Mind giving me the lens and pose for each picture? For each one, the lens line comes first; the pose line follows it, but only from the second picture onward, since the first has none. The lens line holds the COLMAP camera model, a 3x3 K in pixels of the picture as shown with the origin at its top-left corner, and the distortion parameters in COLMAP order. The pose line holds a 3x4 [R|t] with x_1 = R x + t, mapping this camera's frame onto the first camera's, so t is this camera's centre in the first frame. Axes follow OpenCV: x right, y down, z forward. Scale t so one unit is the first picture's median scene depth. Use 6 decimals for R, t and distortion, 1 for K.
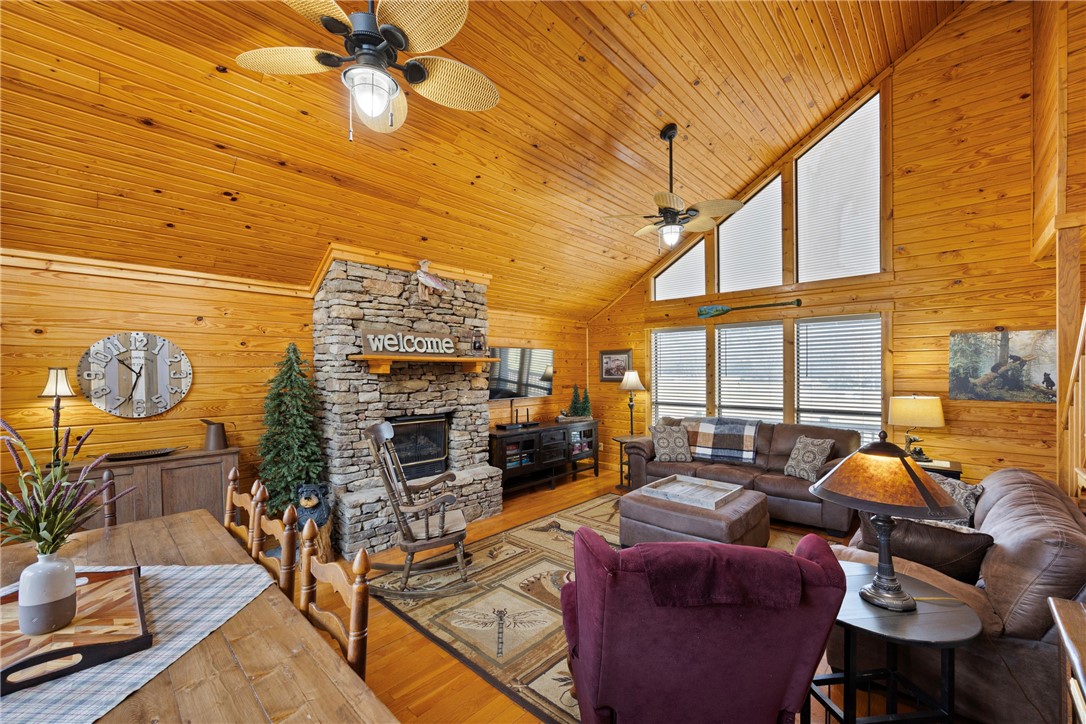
lens RADIAL K [[437.9, 0, 547.7], [0, 437.9, 370.8], [0, 0, 1]] dist [-0.002418, 0.000078]
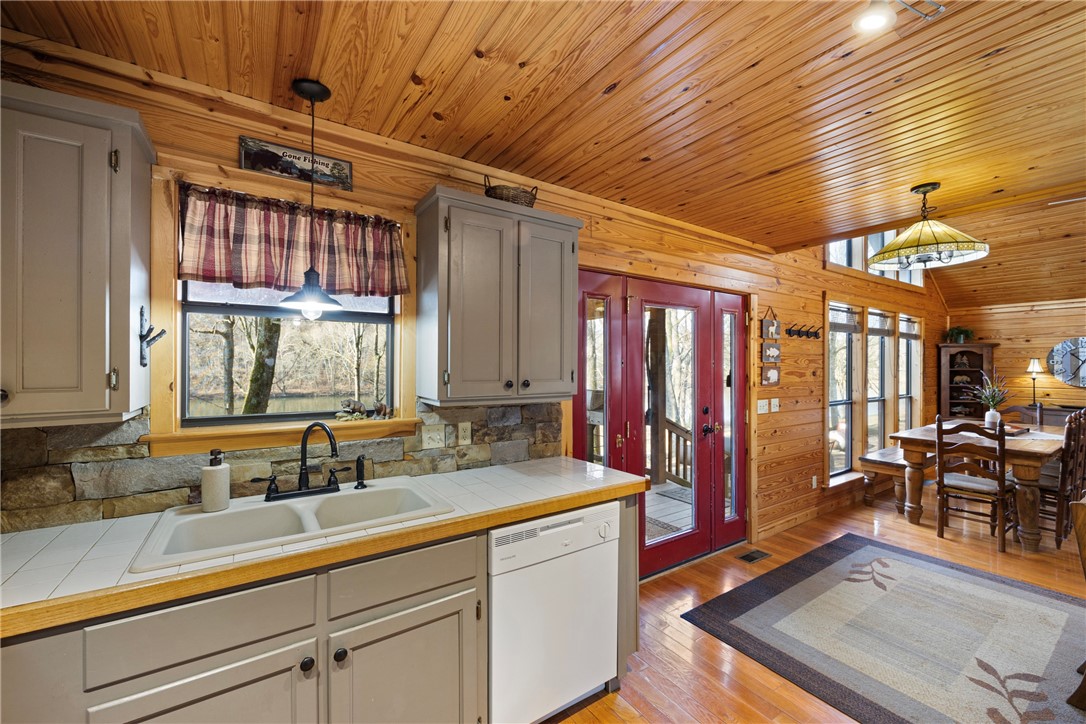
lens RADIAL K [[437.9, 0, 547.7], [0, 437.9, 370.8], [0, 0, 1]] dist [-0.002418, 0.000078]
pose [[-0.221184, 0.014400, -0.975126, 0.888137], [0.002053, 0.999896, 0.014300, 0.011324], [0.975230, 0.001161, -0.221191, -0.497519]]
